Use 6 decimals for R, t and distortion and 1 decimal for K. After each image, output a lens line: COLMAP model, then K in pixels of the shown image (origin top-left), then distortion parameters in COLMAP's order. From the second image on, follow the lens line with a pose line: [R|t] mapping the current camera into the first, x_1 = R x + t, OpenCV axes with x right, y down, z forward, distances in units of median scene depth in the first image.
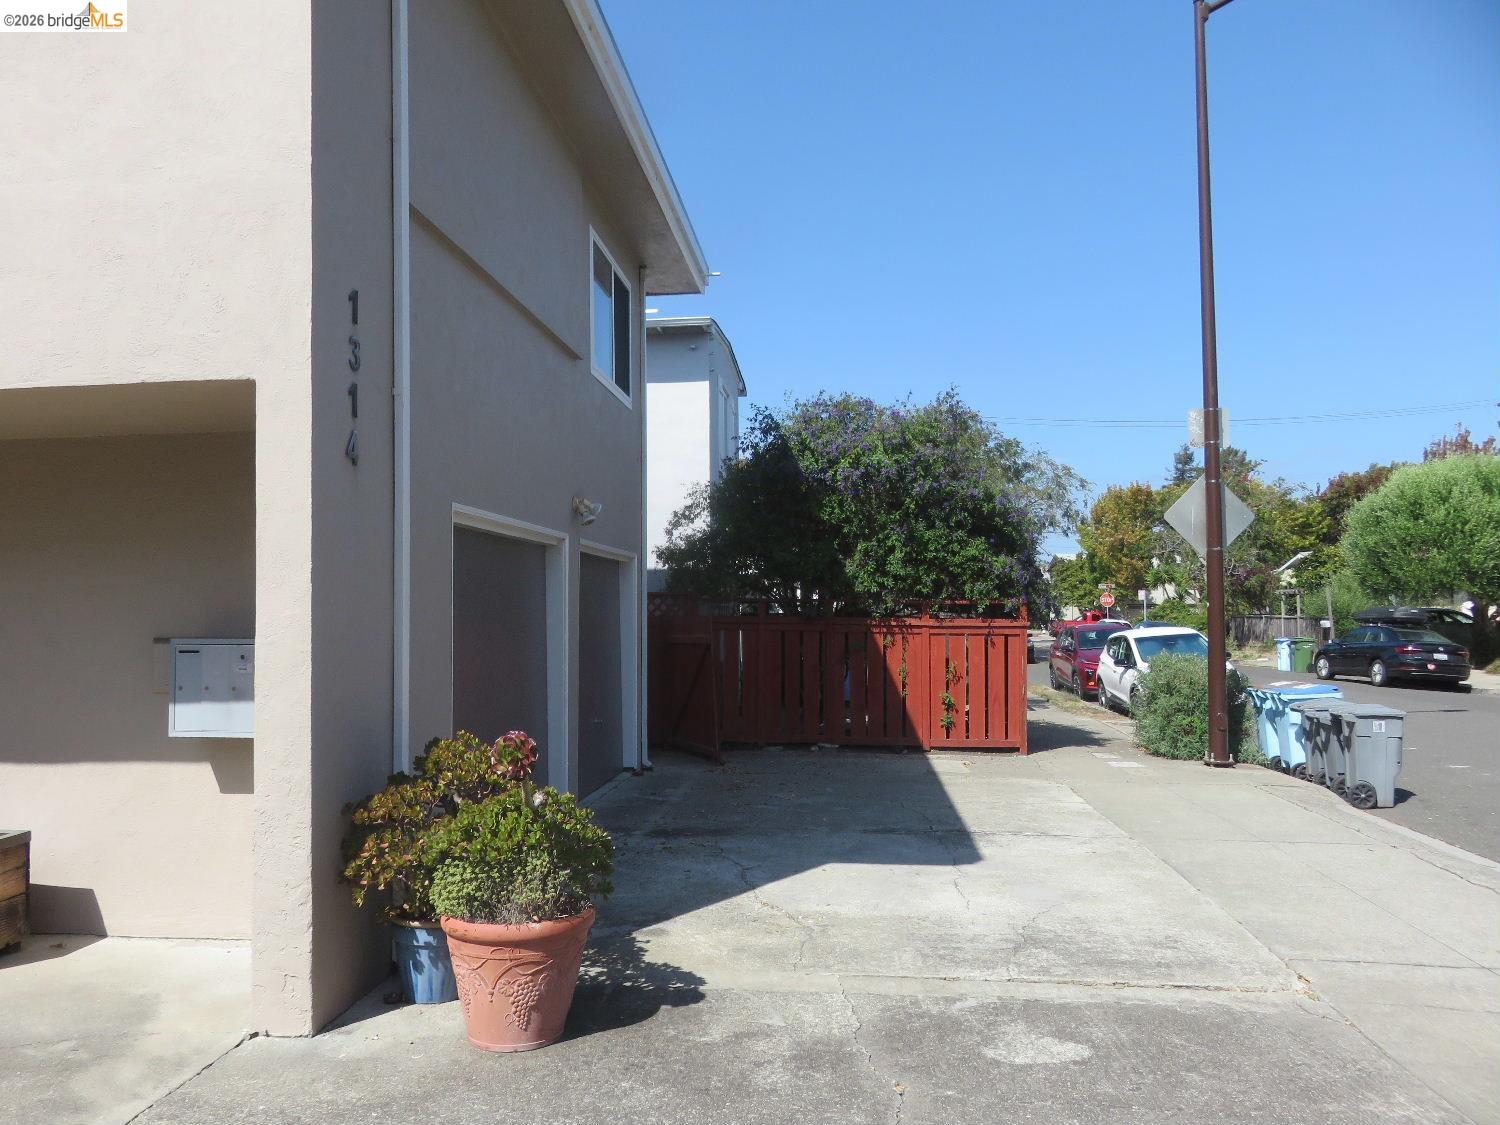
lens RADIAL K [[1119.4, 0, 750.0], [0, 1119.4, 562.5], [0, 0, 1]] dist [0.004829, -0.029114]
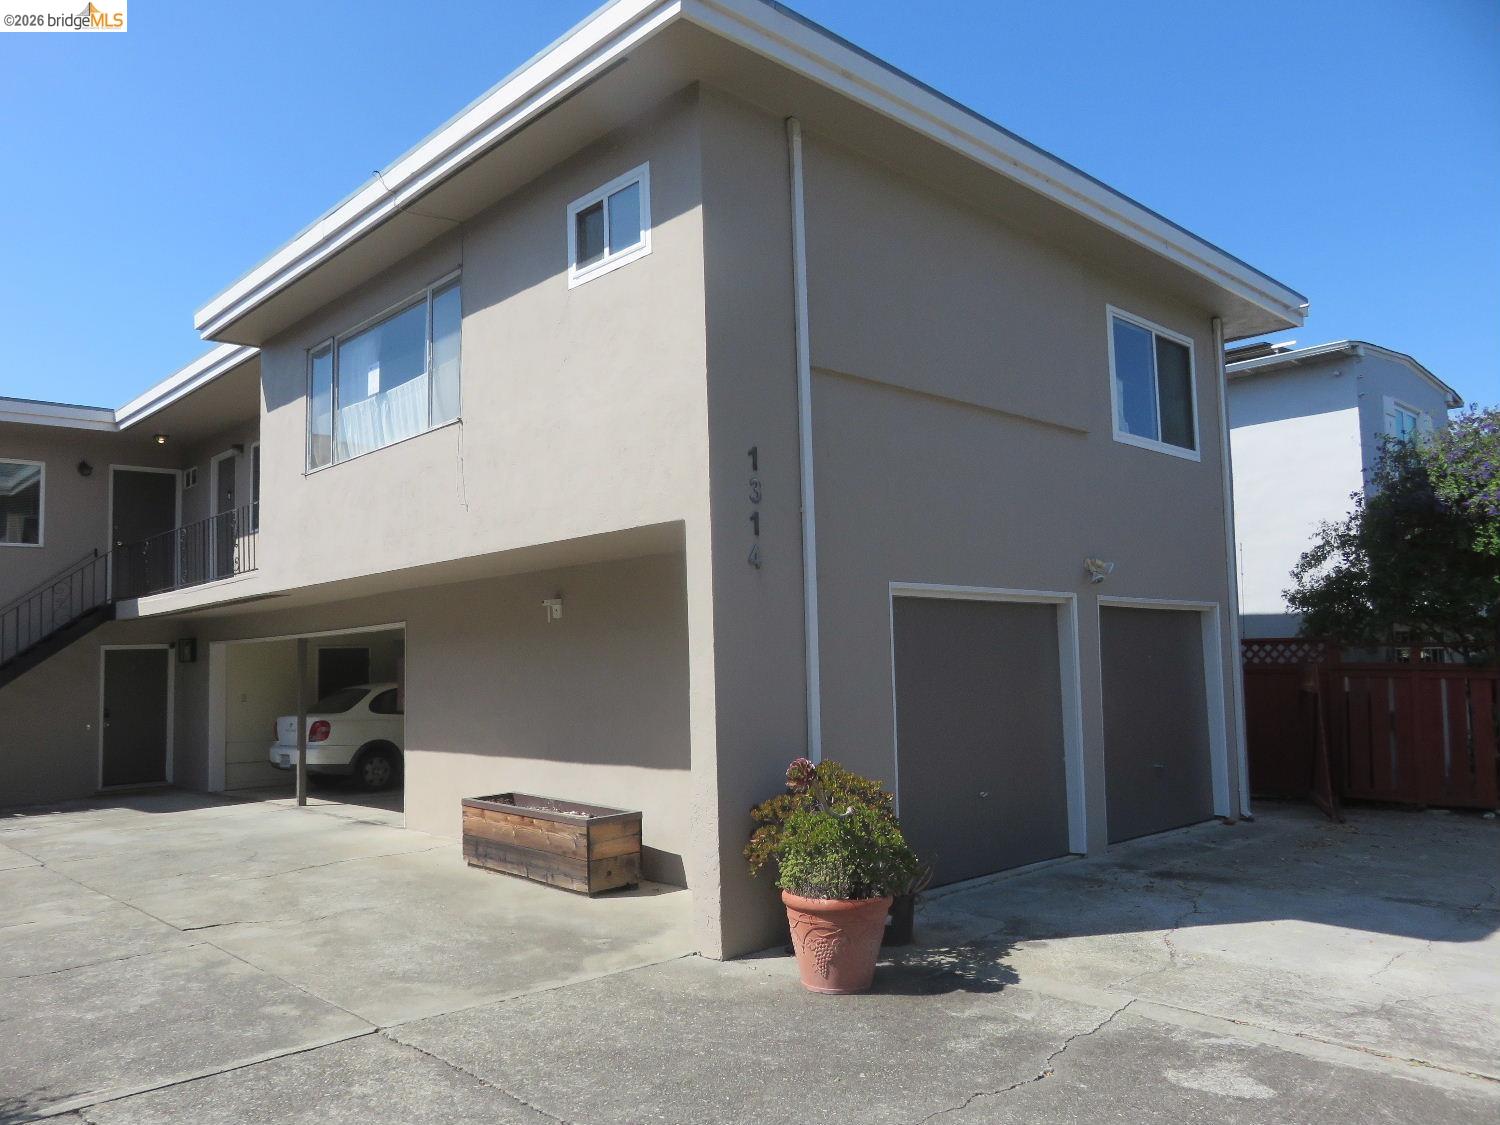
lens RADIAL K [[1124.1, 0, 750.0], [0, 1124.1, 562.5], [0, 0, 1]] dist [-0.024303, 0.005136]
pose [[0.763690, -0.059012, -0.642880, 0.542313], [0.036356, 0.998164, -0.048437, -0.024446], [0.644558, 0.013618, 0.764434, -0.101641]]
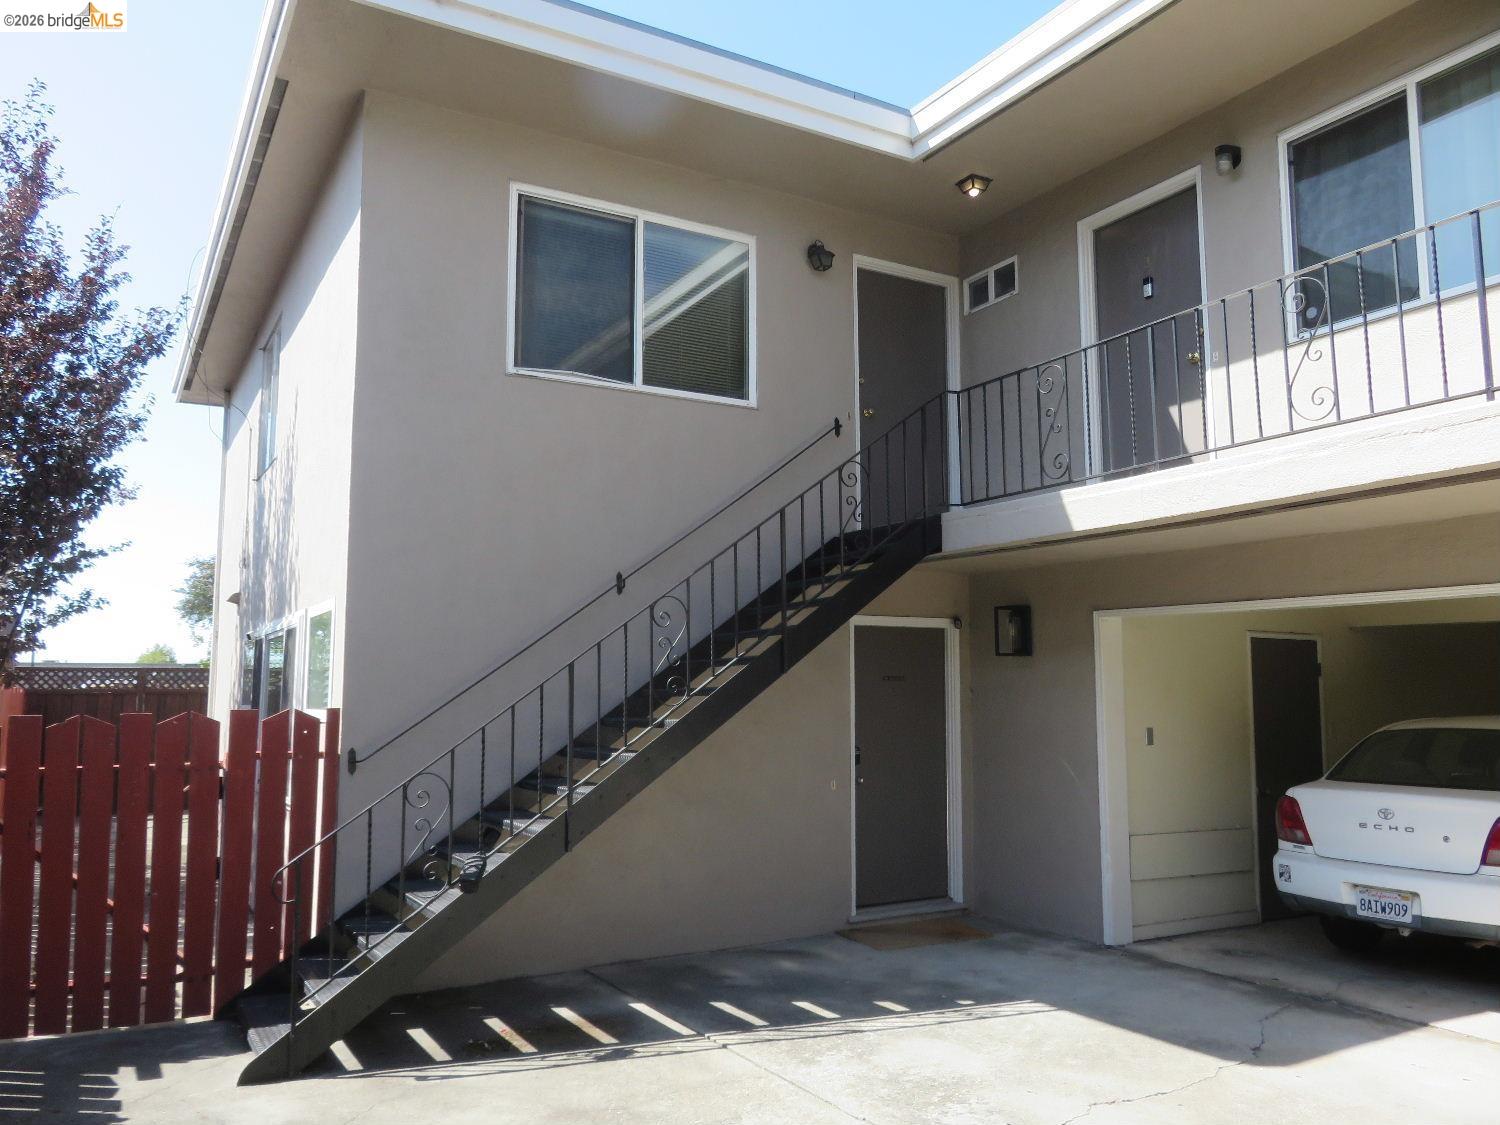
lens RADIAL K [[1151.3, 0, 750.0], [0, 1151.3, 562.5], [0, 0, 1]] dist [0.011056, -0.000238]
pose [[0.589441, -0.072091, -0.804588, -1.926192], [0.013954, 0.996770, -0.079087, 0.047421], [0.807691, 0.035390, 0.588543, 0.104041]]
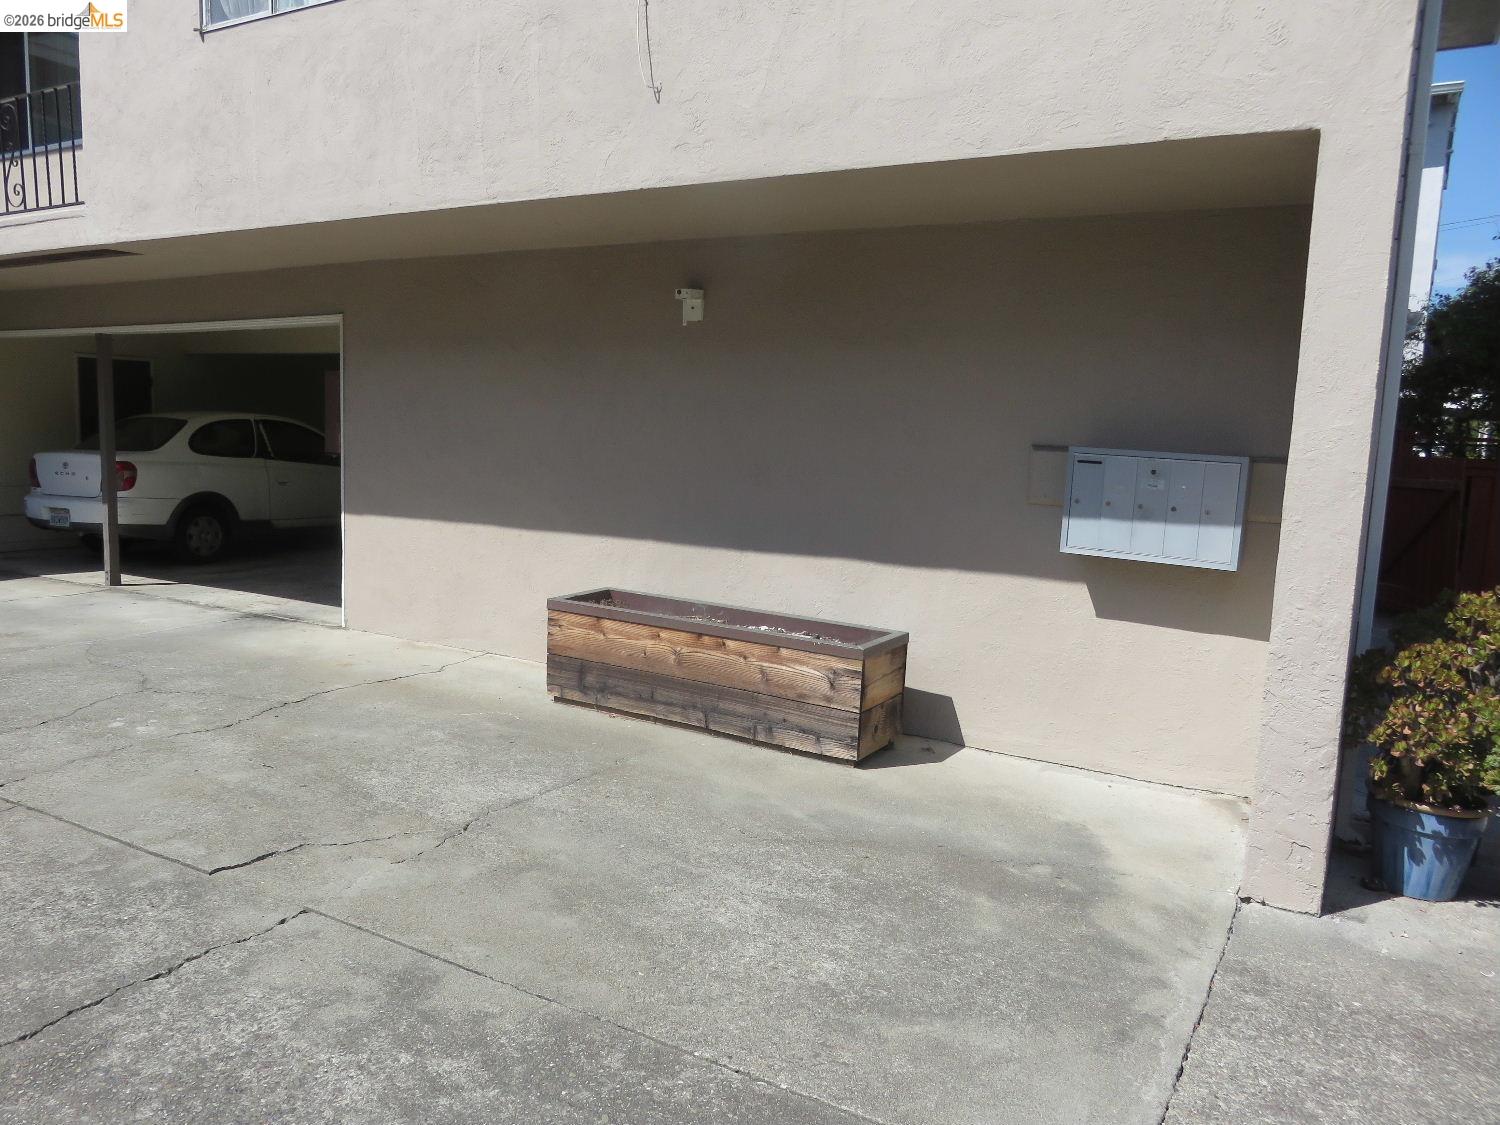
lens RADIAL K [[1151.3, 0, 750.0], [0, 1151.3, 562.5], [0, 0, 1]] dist [0.011056, -0.000238]
pose [[0.899642, 0.098736, -0.425318, -0.384610], [-0.032145, 0.986431, 0.161002, 0.020525], [0.435443, -0.131172, 0.890608, 0.039846]]
